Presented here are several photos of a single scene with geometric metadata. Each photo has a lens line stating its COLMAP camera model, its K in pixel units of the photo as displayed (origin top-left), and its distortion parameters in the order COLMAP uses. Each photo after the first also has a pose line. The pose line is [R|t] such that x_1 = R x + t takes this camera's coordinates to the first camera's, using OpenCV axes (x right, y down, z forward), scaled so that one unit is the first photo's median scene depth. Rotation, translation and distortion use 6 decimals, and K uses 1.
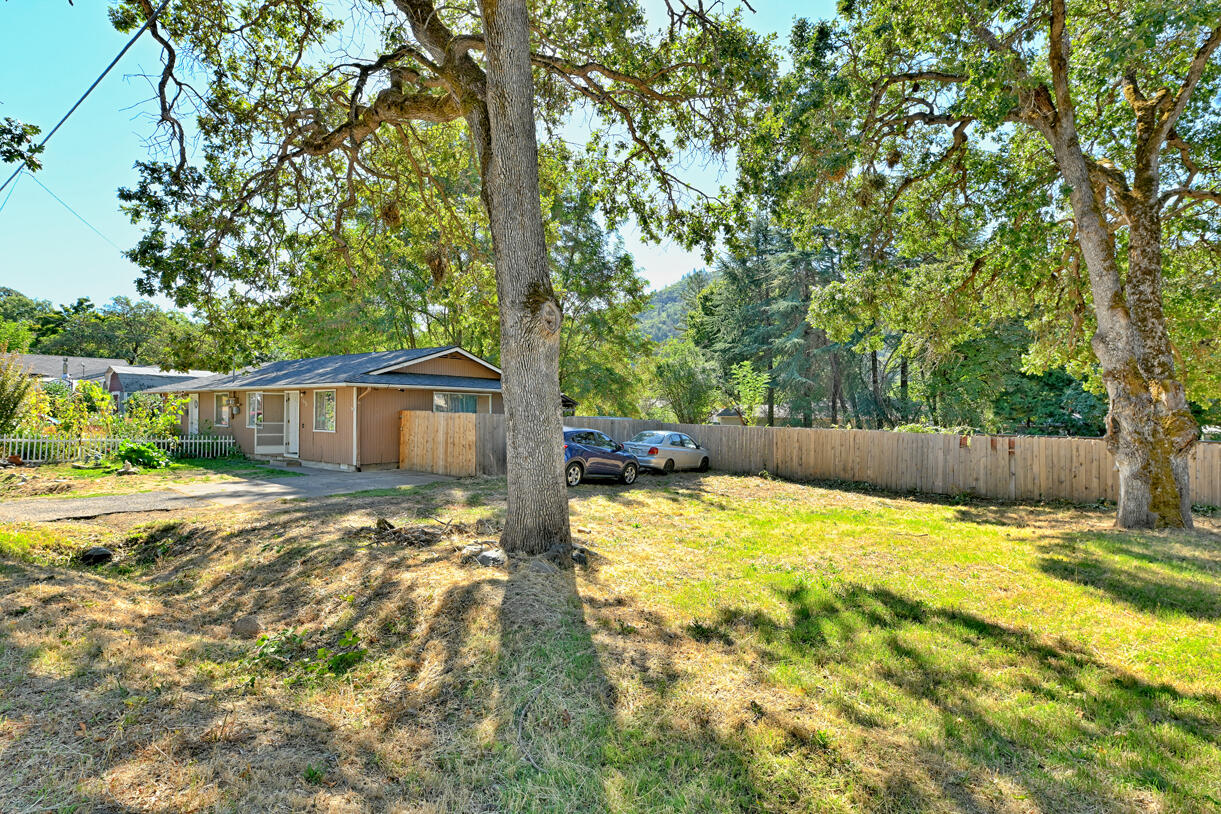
lens RADIAL K [[602.7, 0, 616.4], [0, 602.7, 409.4], [0, 0, 1]] dist [0.002288, -0.000025]
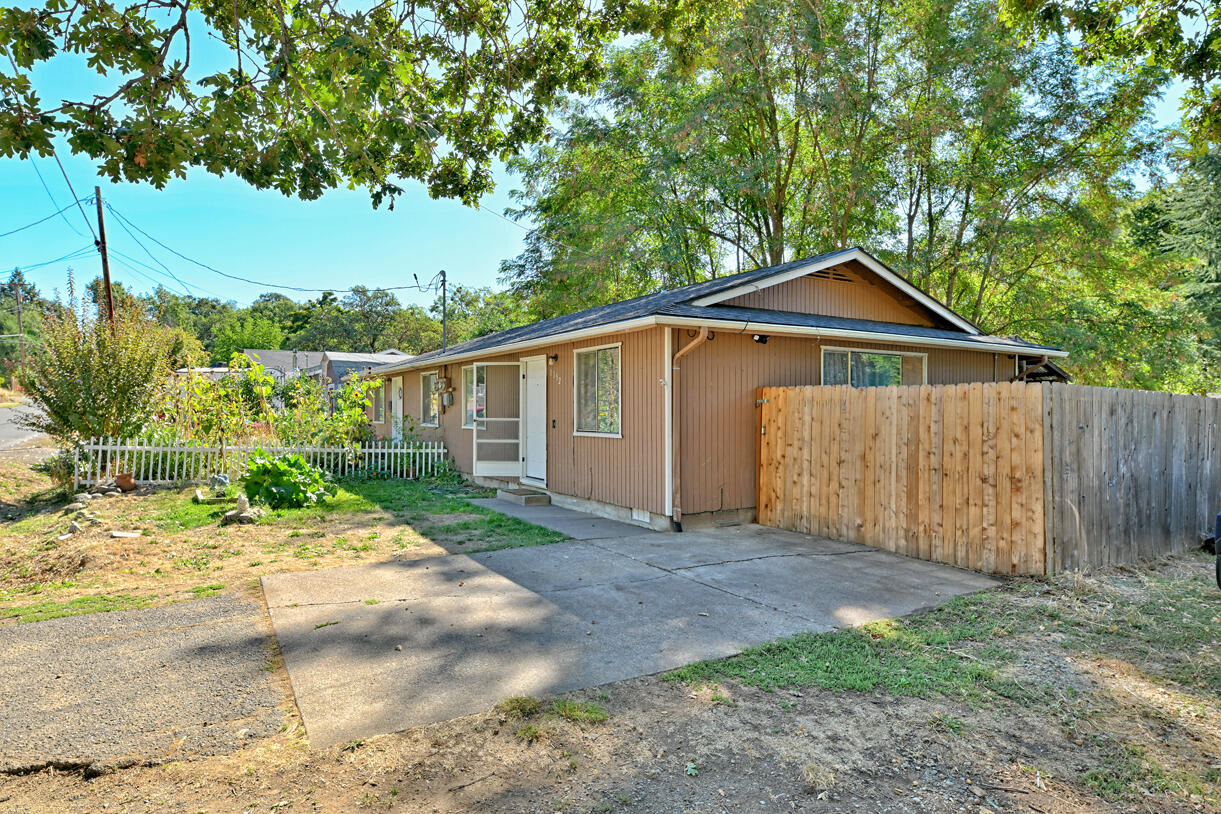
lens RADIAL K [[733.2, 0, 609.5], [0, 733.2, 407.9], [0, 0, 1]] dist [-0.002143, -0.000128]
pose [[0.928864, -0.010990, -0.370258, -0.257677], [0.010630, 0.999939, -0.003015, 0.016607], [0.370269, -0.001135, 0.928924, 0.464093]]
